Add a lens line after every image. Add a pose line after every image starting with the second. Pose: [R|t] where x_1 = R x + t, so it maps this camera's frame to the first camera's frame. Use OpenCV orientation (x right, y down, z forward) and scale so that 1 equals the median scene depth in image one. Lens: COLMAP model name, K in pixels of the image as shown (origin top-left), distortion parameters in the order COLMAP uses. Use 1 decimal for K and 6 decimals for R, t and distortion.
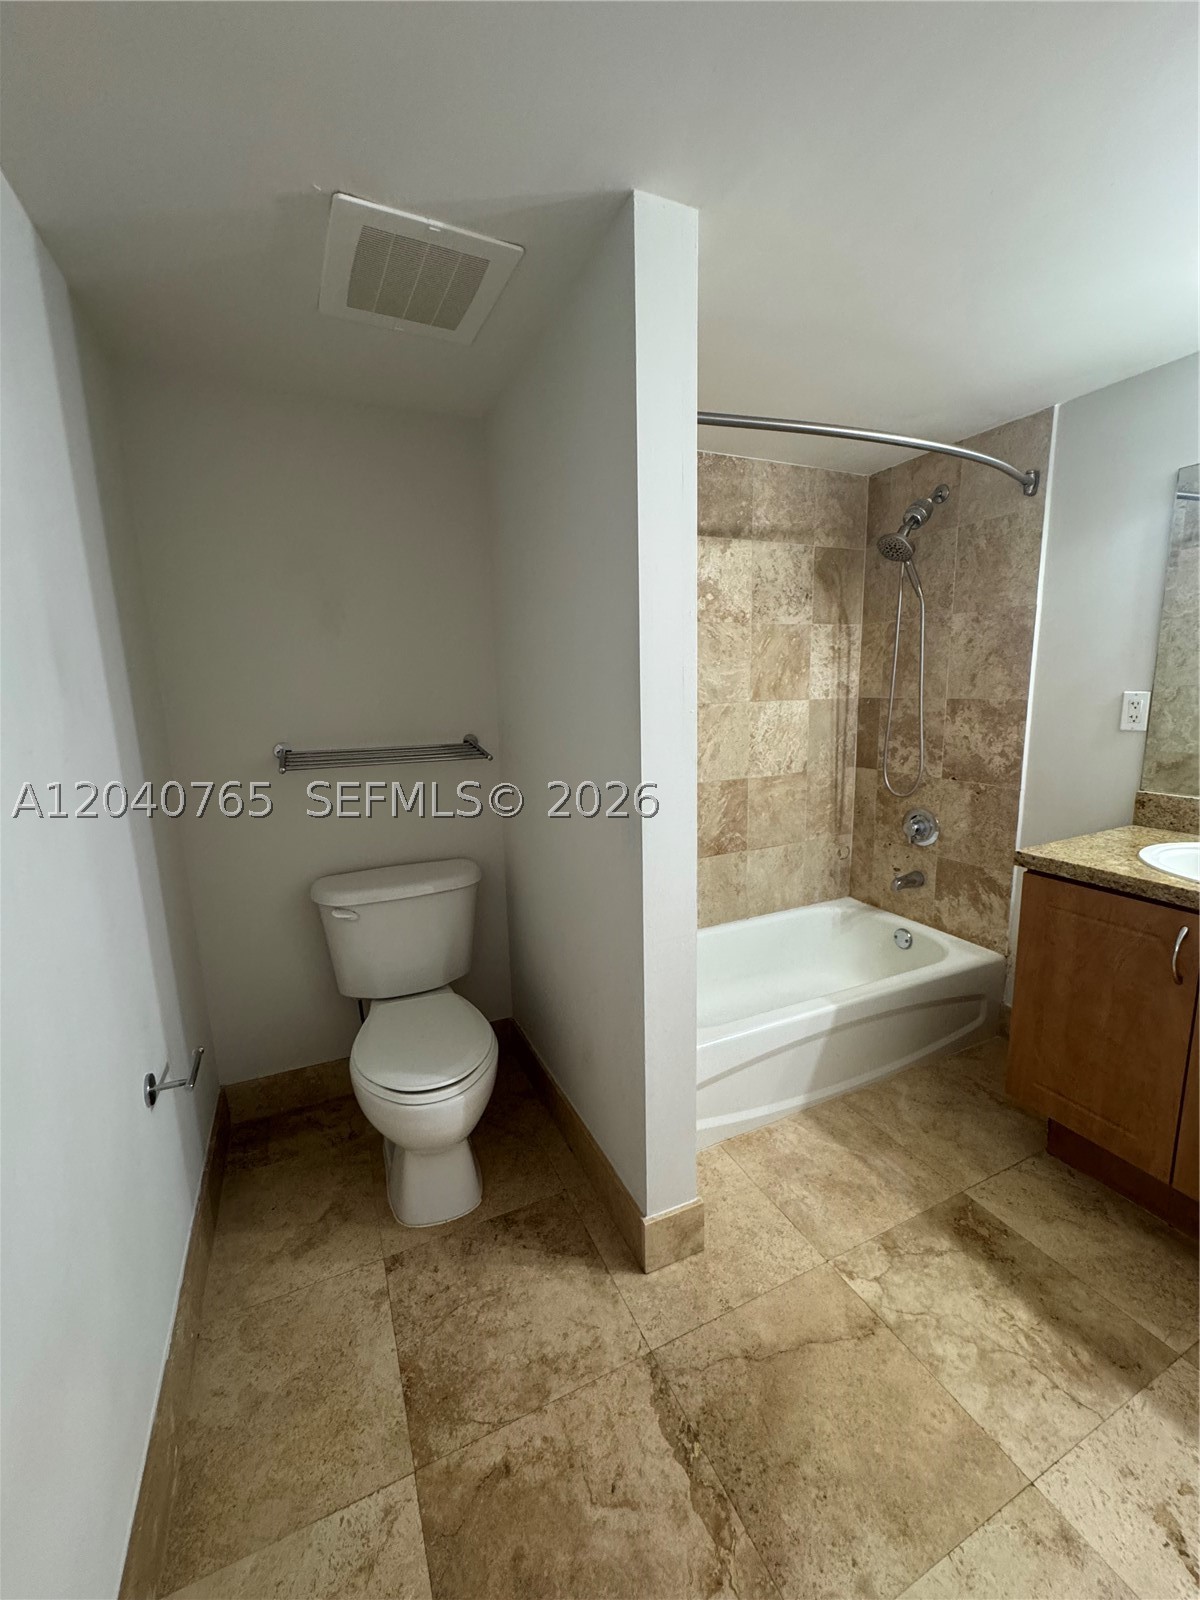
lens RADIAL K [[639.6, 0, 594.2], [0, 639.6, 798.8], [0, 0, 1]] dist [-0.000048, -0.000250]
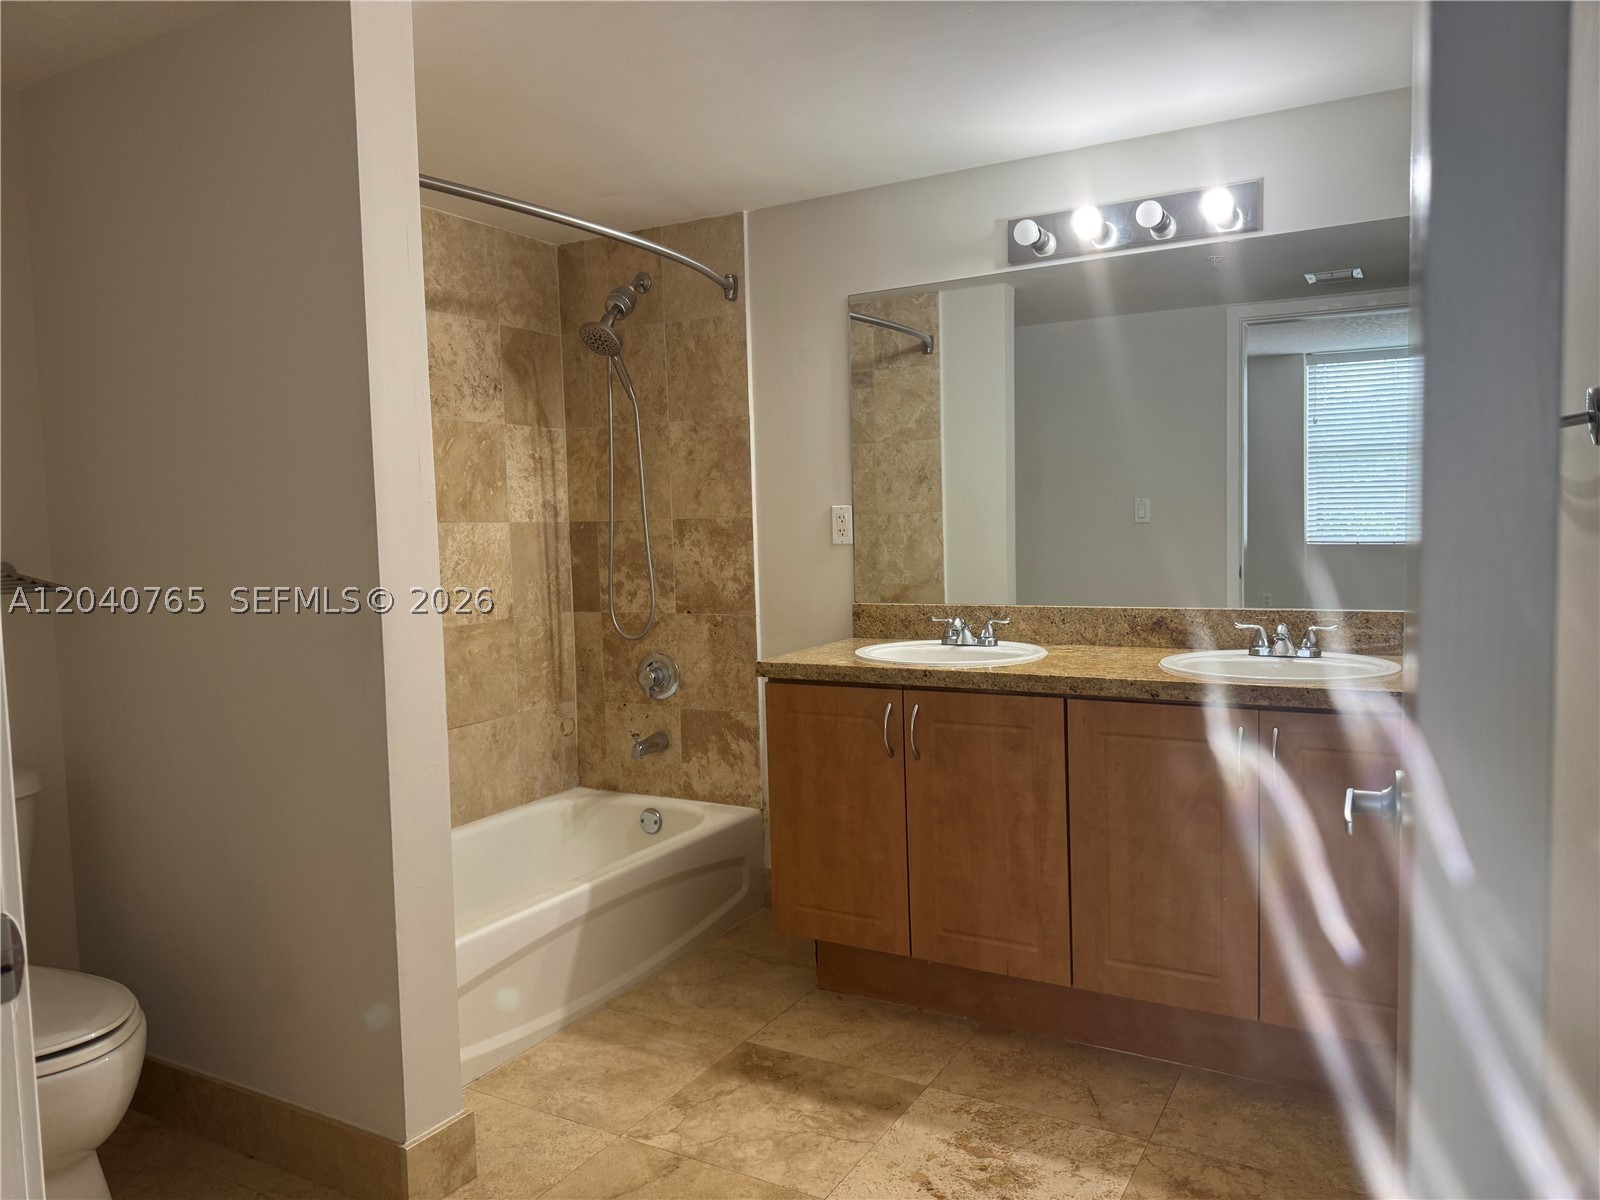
lens RADIAL K [[1112.1, 0, 809.4], [0, 1112.1, 600.7], [0, 0, 1]] dist [0.017663, -0.024099]
pose [[0.804185, -0.030674, 0.593587, -0.200886], [0.106394, 0.989967, -0.092984, 0.120298], [-0.584780, 0.137931, 0.799380, -0.299248]]
